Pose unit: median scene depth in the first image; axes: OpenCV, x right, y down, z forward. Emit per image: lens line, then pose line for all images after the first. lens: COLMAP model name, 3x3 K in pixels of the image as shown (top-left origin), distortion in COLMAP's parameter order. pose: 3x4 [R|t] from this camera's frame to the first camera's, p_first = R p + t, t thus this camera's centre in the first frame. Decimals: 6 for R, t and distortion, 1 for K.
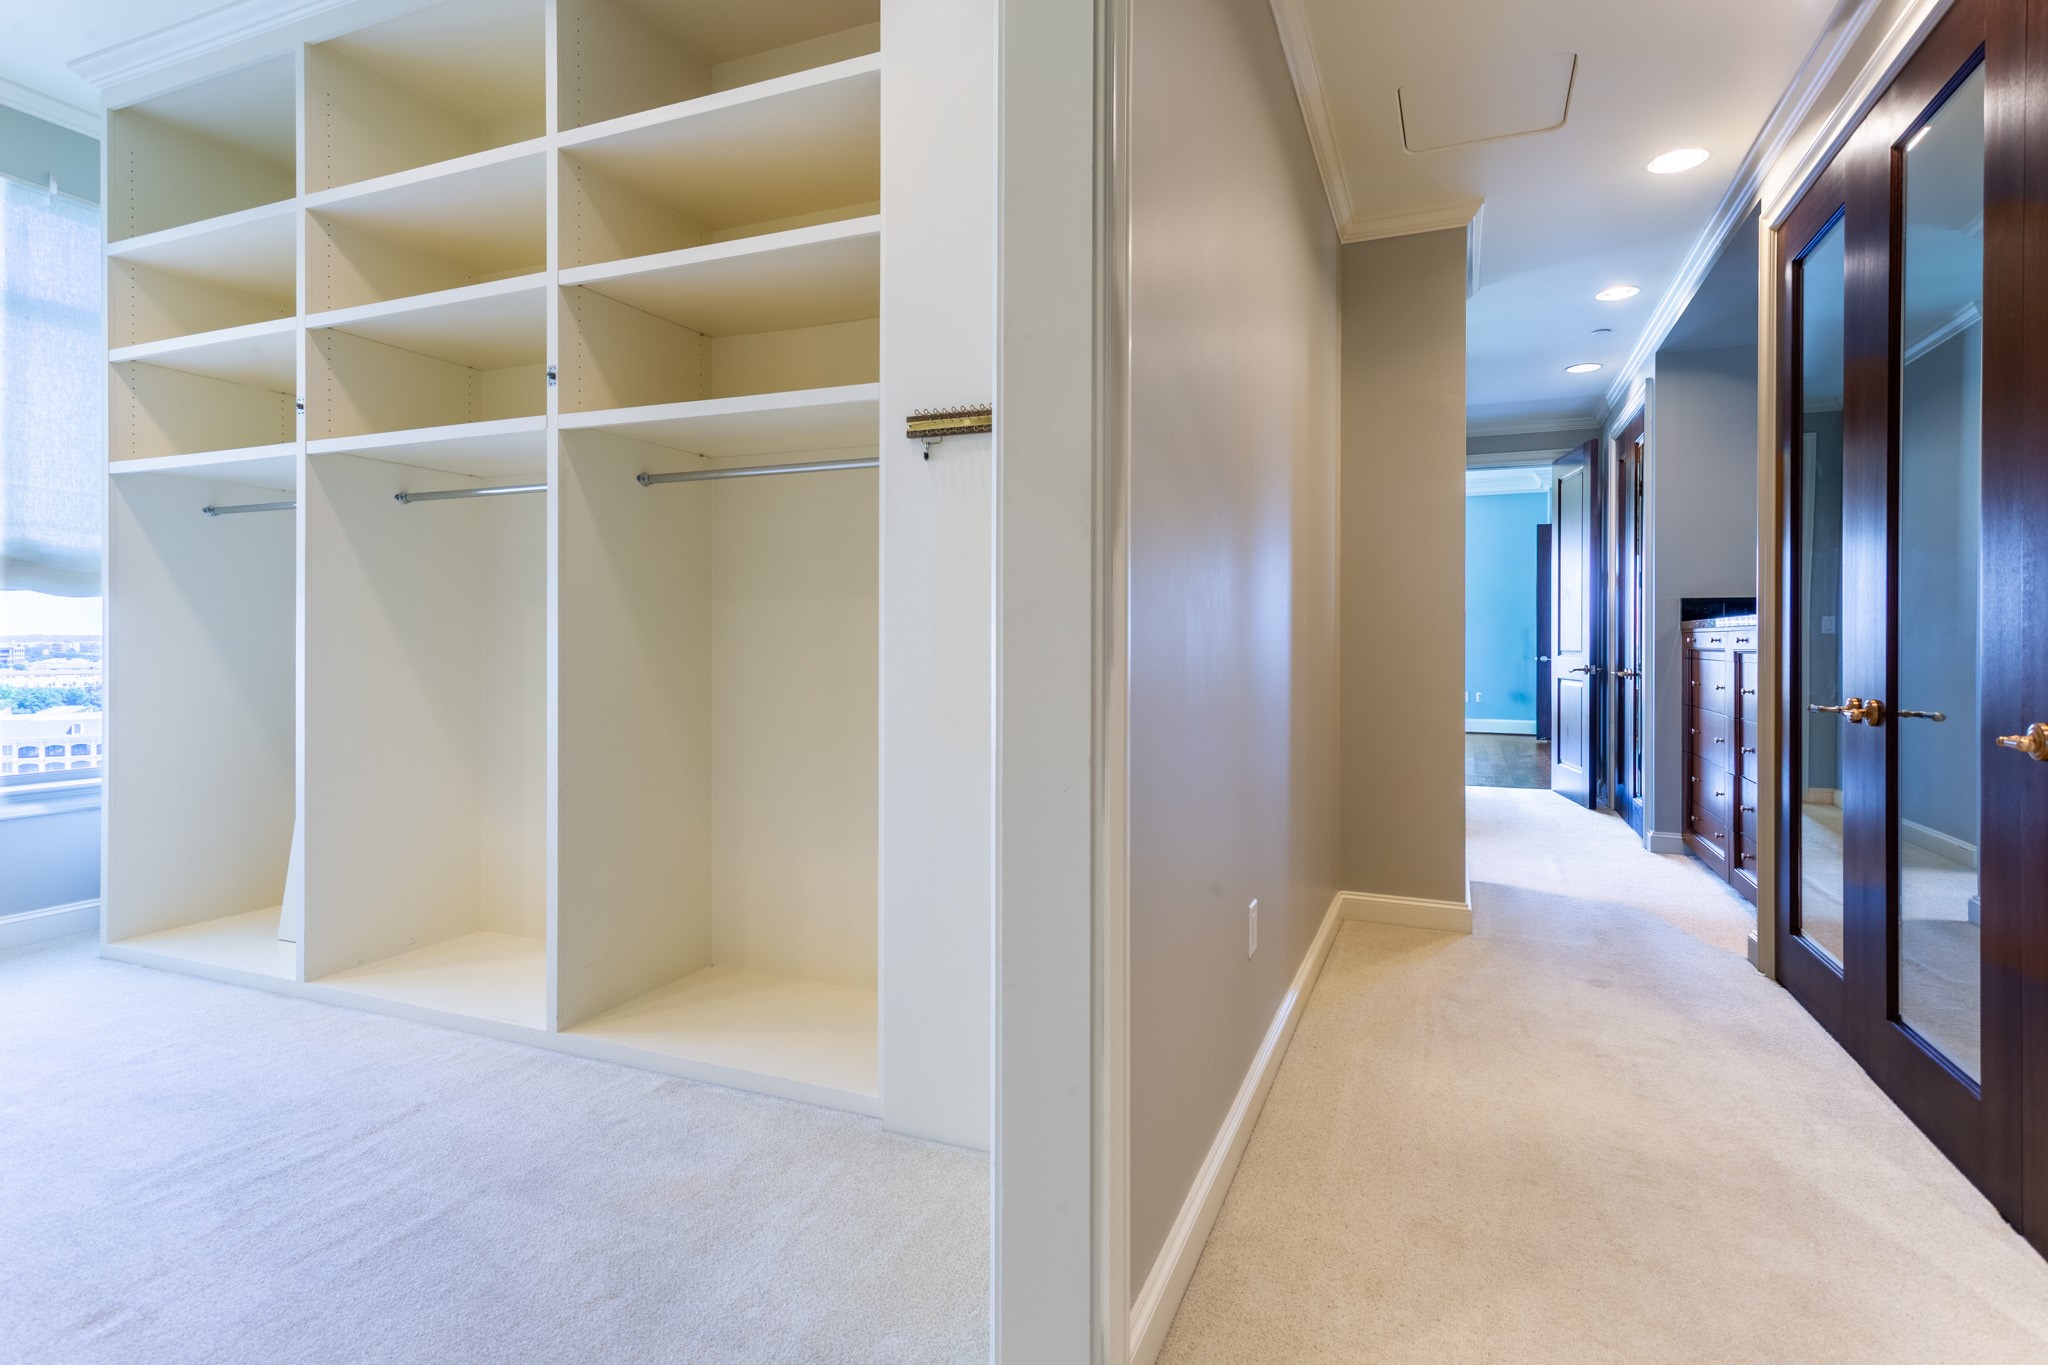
lens RADIAL K [[1019.5, 0, 1020.5], [0, 1019.5, 669.1], [0, 0, 1]] dist [0.000534, -0.000225]
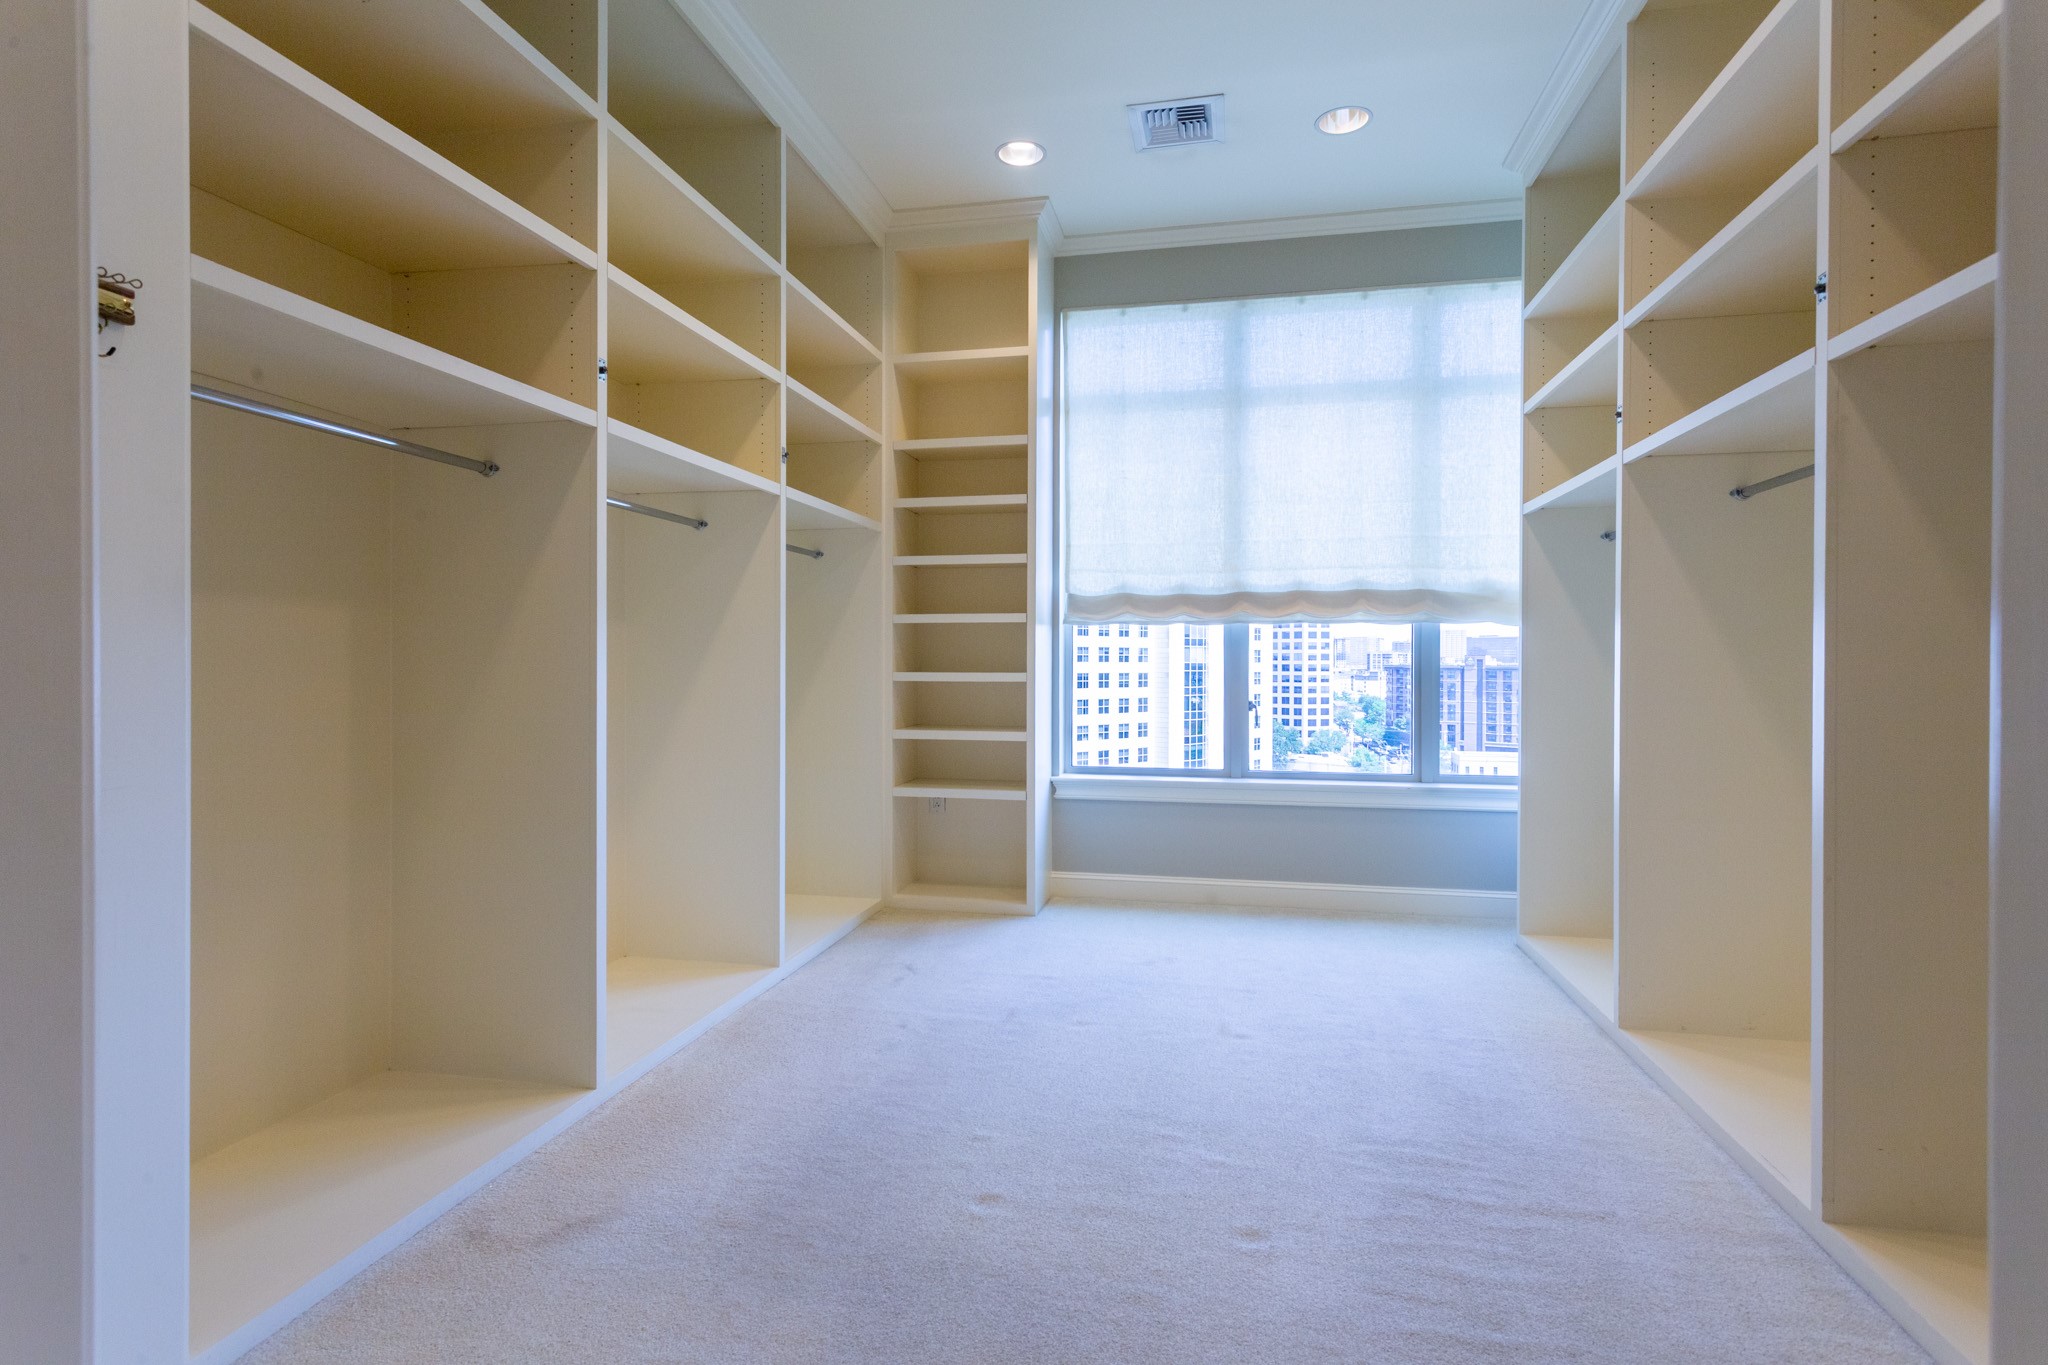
lens RADIAL K [[1019.5, 0, 1015.8], [0, 1019.5, 671.6], [0, 0, 1]] dist [0.000534, -0.000225]
pose [[0.185996, 0.007732, -0.982520, 0.134891], [-0.027257, 0.999625, 0.002706, -0.008642], [0.982172, 0.026277, 0.186137, 0.327176]]
